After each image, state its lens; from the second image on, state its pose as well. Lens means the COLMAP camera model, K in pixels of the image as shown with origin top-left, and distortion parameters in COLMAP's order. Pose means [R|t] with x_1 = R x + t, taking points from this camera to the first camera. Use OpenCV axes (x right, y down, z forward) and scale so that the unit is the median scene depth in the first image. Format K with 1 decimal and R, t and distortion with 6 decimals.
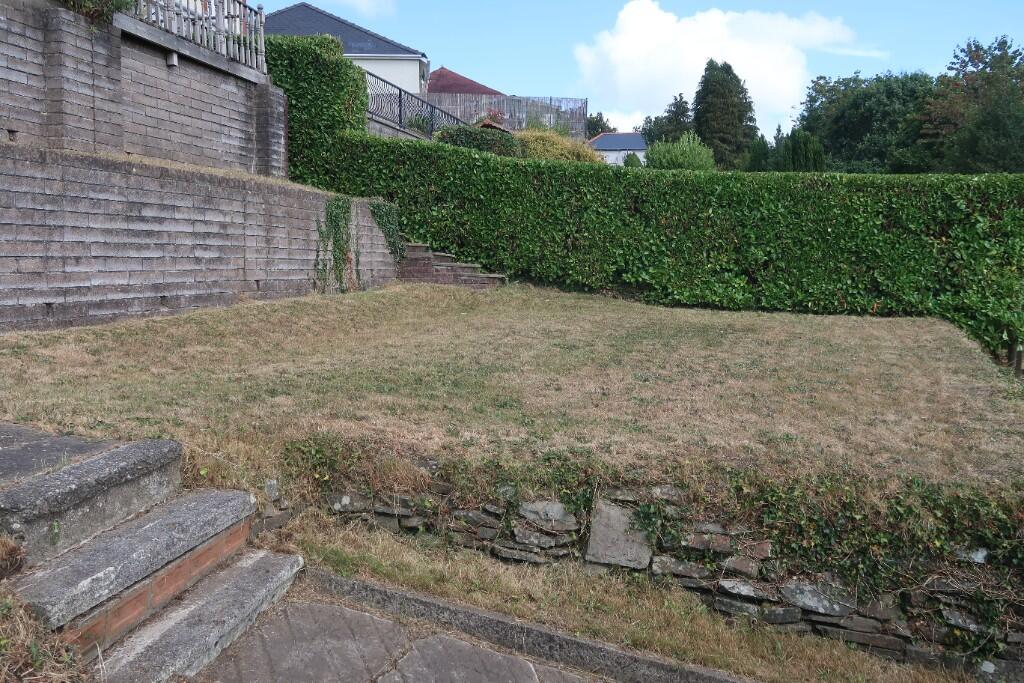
lens RADIAL K [[920.7, 0, 505.7], [0, 920.7, 329.3], [0, 0, 1]] dist [0.007219, 0.006440]
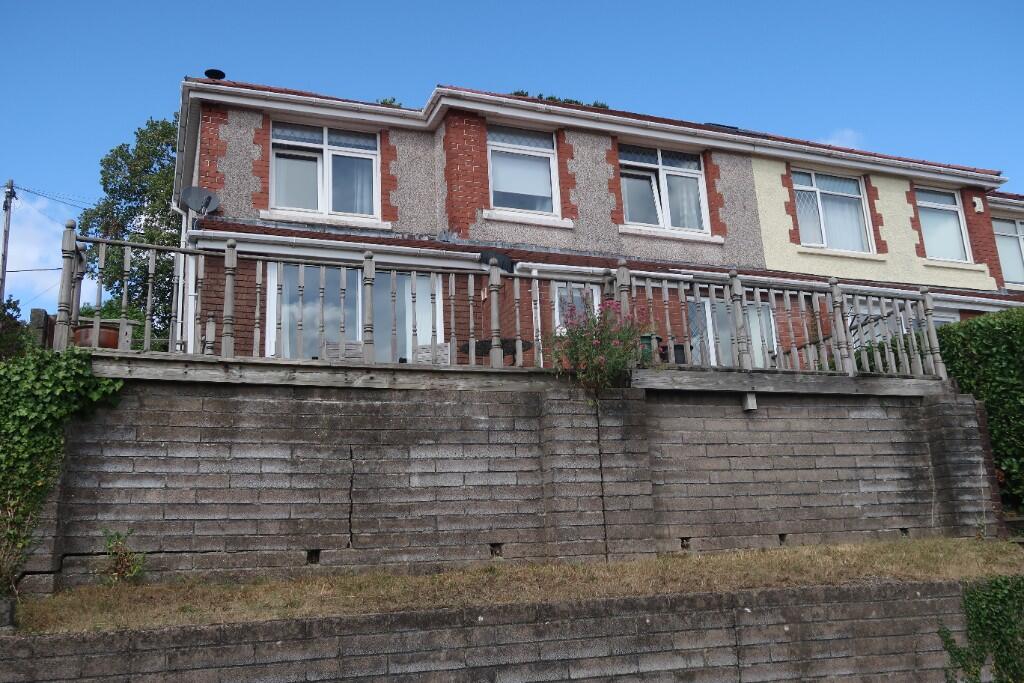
lens RADIAL K [[920.7, 0, 505.7], [0, 920.7, 329.3], [0, 0, 1]] dist [0.007219, 0.006440]
pose [[0.544527, -0.238131, -0.804229, 0.191887], [-0.014533, 0.956027, -0.292919, -0.148917], [0.838617, 0.171190, 0.517122, 0.511947]]
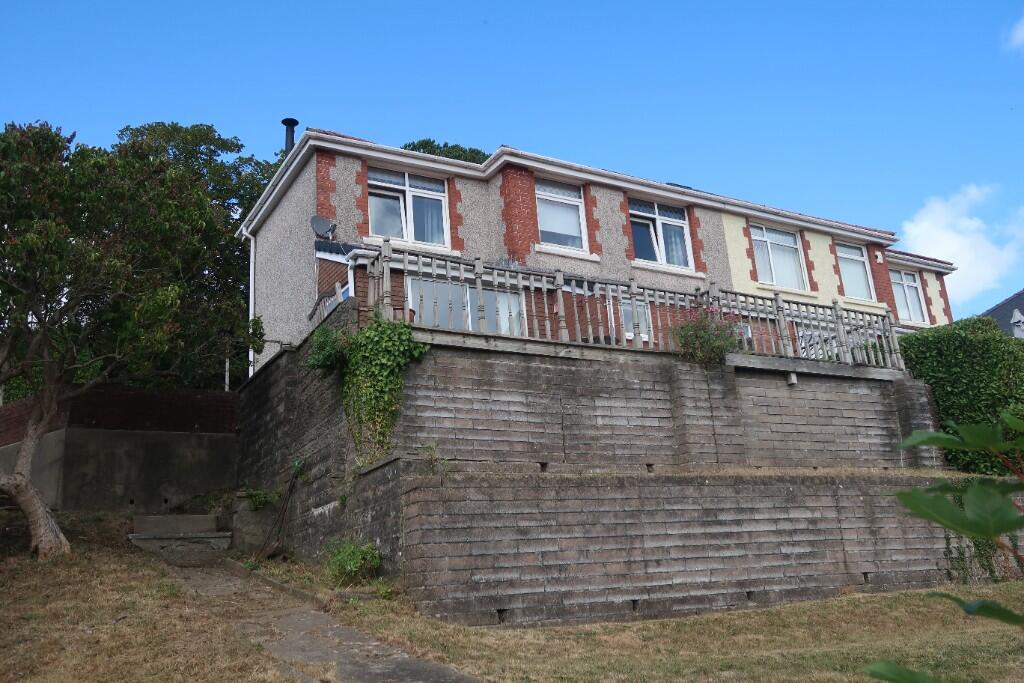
lens RADIAL K [[920.7, 0, 505.7], [0, 920.7, 329.3], [0, 0, 1]] dist [0.007219, 0.006440]
pose [[0.667712, -0.259280, -0.697808, 0.252309], [0.012520, 0.941163, -0.337721, 0.033264], [0.744315, 0.216764, 0.631672, 0.014015]]
